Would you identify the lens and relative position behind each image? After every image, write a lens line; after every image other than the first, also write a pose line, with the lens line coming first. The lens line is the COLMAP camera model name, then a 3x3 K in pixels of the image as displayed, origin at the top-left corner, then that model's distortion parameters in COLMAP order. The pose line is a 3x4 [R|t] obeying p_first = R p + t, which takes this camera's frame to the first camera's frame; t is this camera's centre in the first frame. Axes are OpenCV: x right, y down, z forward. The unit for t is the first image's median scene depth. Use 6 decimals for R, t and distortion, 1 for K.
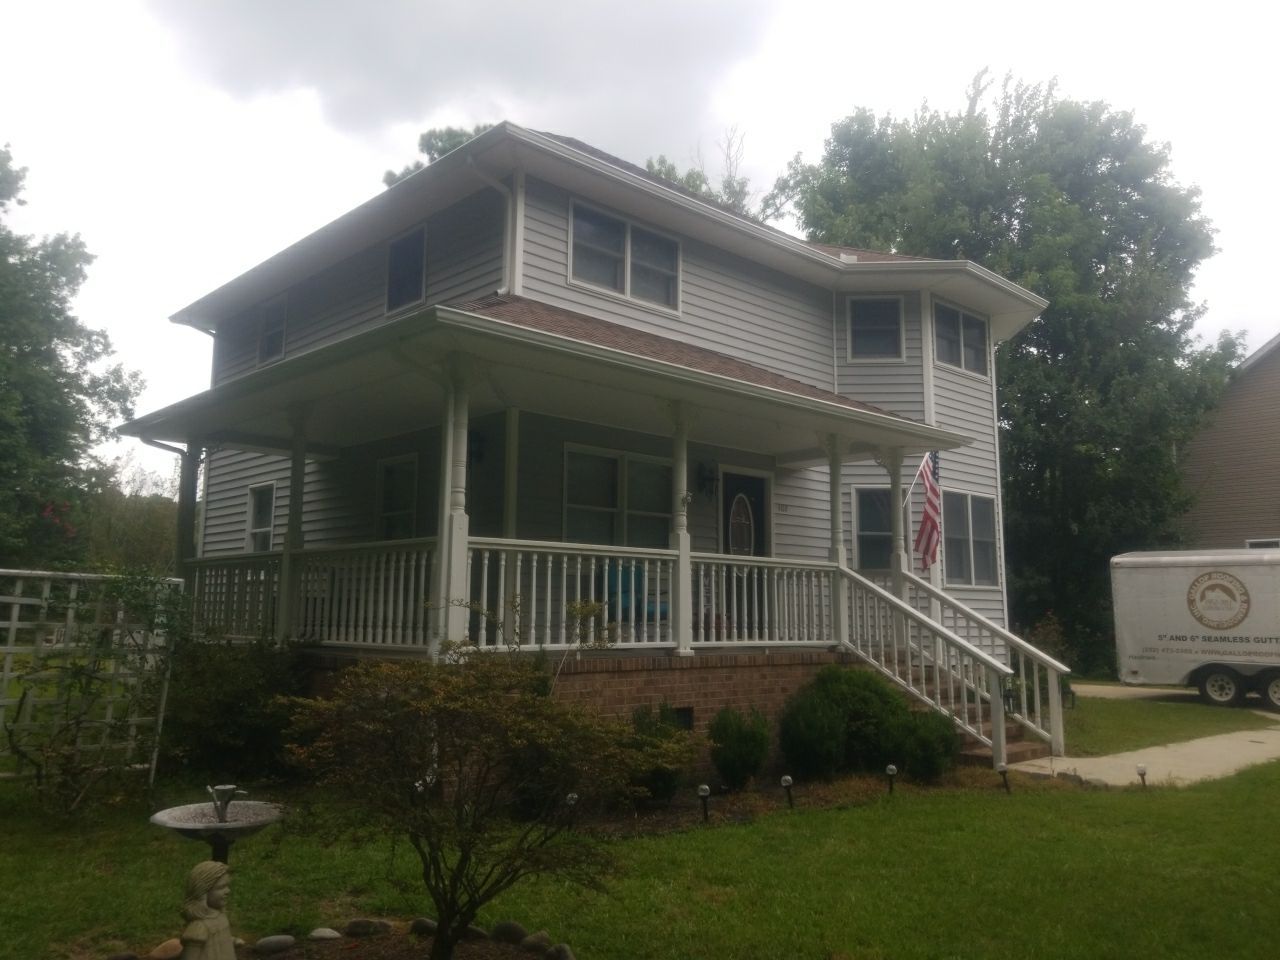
lens RADIAL K [[1003.0, 0, 647.4], [0, 1003.0, 471.8], [0, 0, 1]] dist [0.073947, -0.094492]
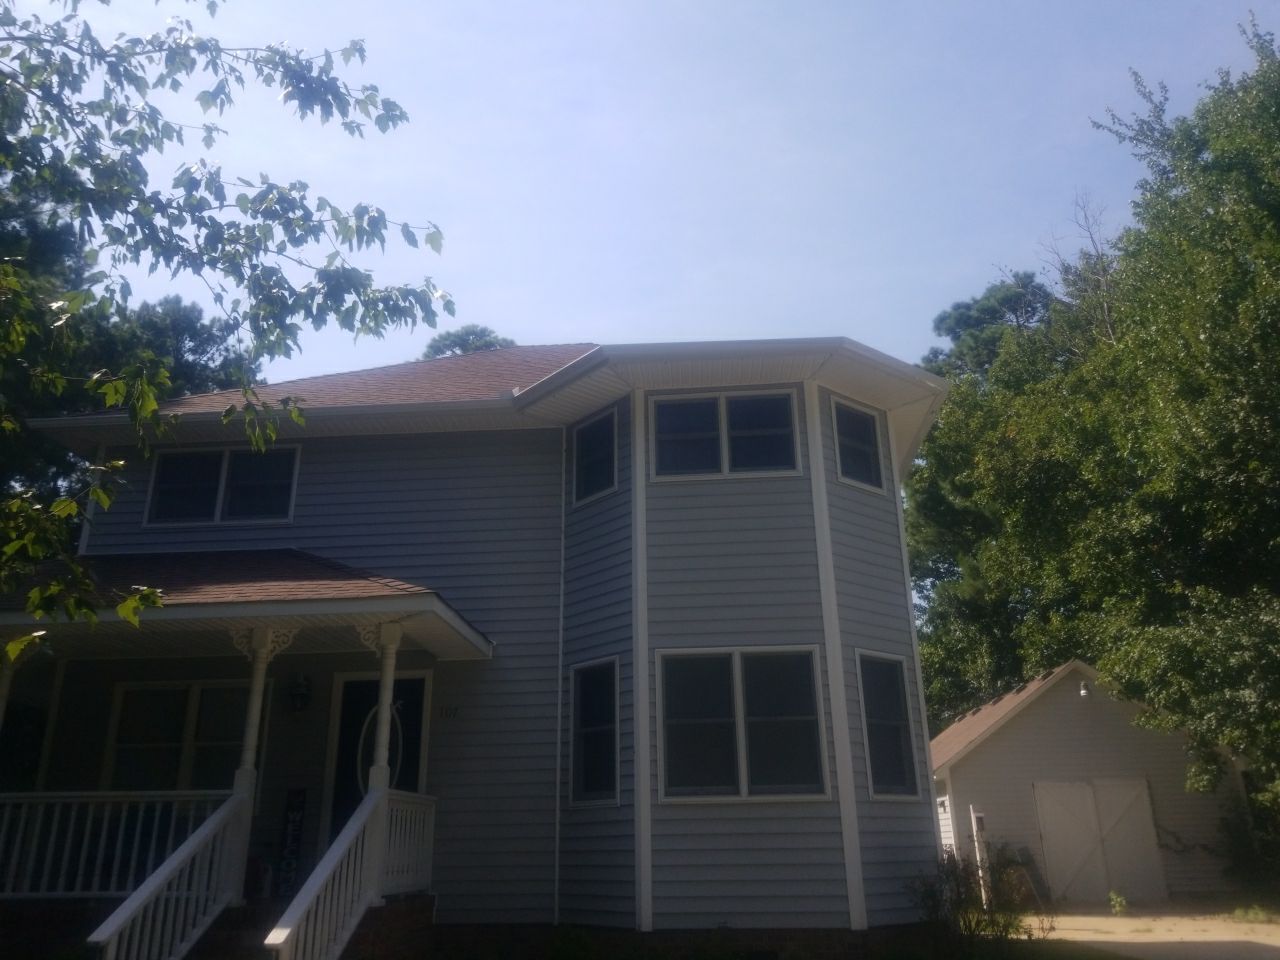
lens RADIAL K [[1003.0, 0, 643.7], [0, 1003.0, 462.1], [0, 0, 1]] dist [0.073947, -0.094492]
pose [[0.663318, -0.275223, -0.695889, 0.942228], [0.123868, 0.957466, -0.260606, 0.082614], [0.738015, 0.086666, 0.669196, 0.601864]]
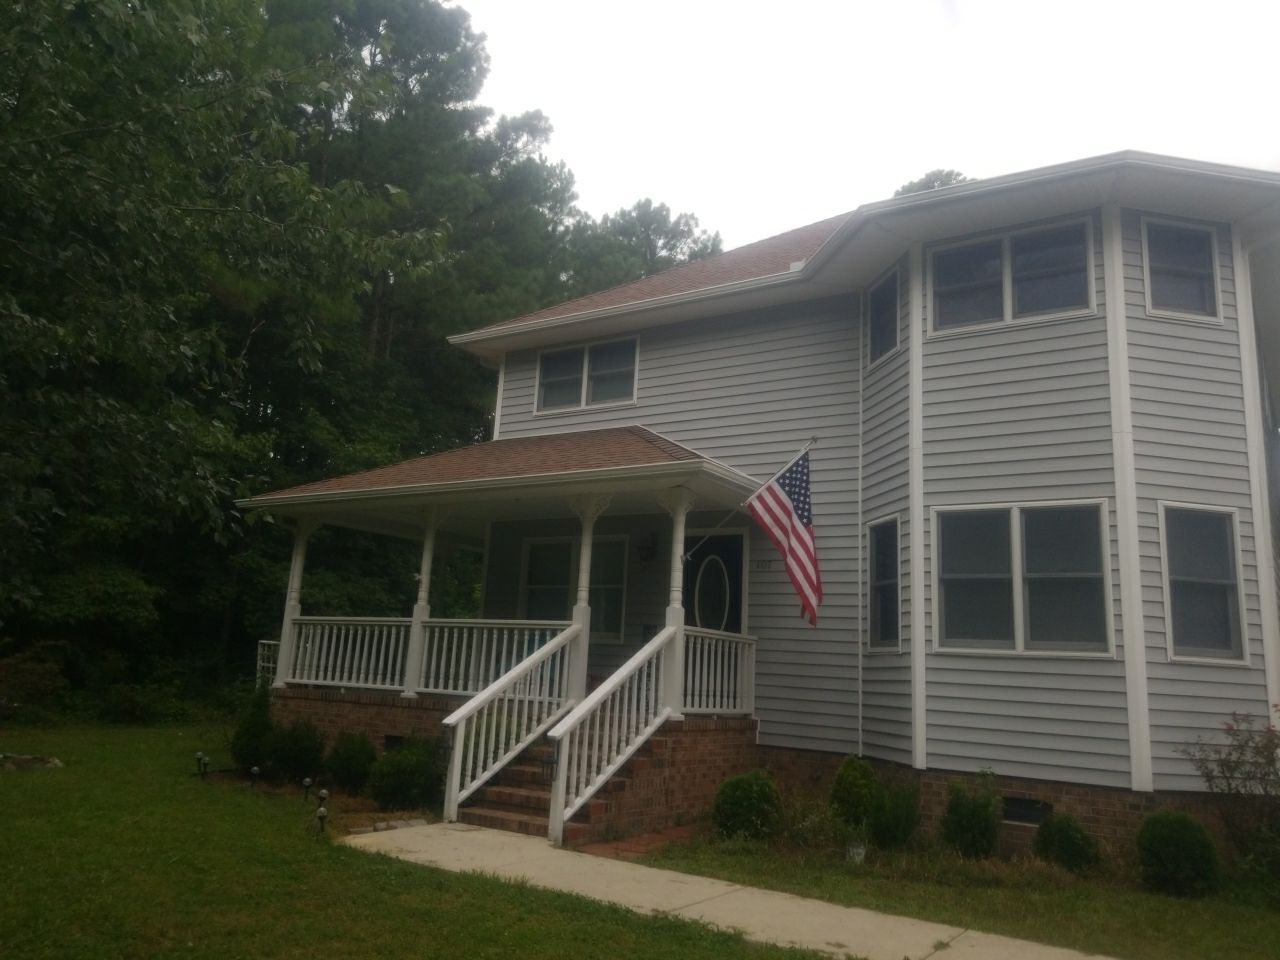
lens RADIAL K [[1003.0, 0, 645.4], [0, 1003.0, 465.4], [0, 0, 1]] dist [0.073947, -0.094492]
pose [[0.222035, -0.194552, -0.955432, 1.078162], [0.085975, 0.979981, -0.179571, 0.111412], [0.971241, -0.042272, 0.234316, 0.751785]]
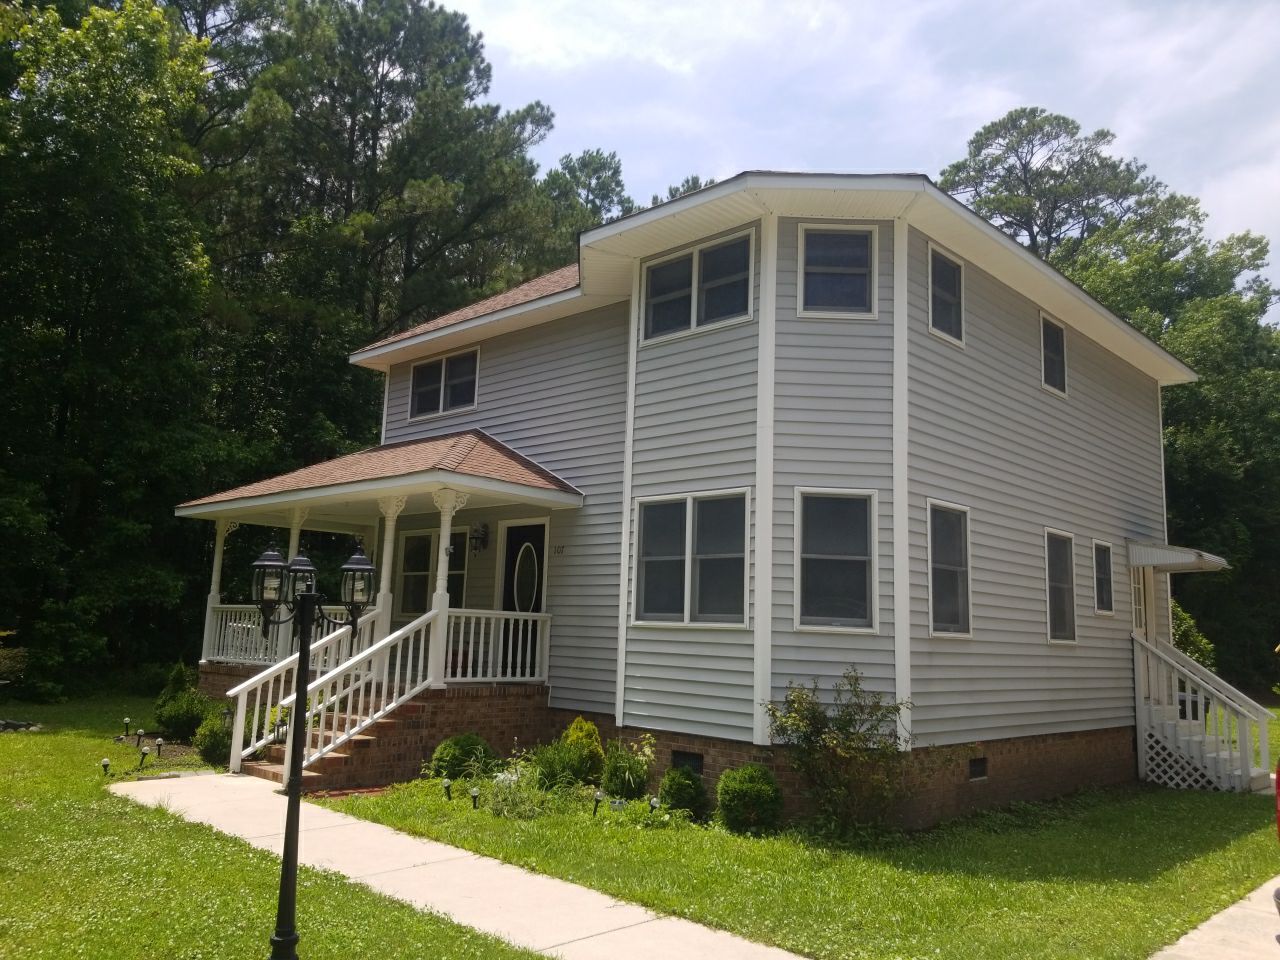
lens RADIAL K [[1003.0, 0, 627.0], [0, 1003.0, 482.6], [0, 0, 1]] dist [0.073947, -0.094492]
pose [[0.038199, -0.151840, -0.987667, 1.252006], [0.108492, 0.983176, -0.146954, 0.137568], [0.993363, -0.101540, 0.054030, 1.112779]]
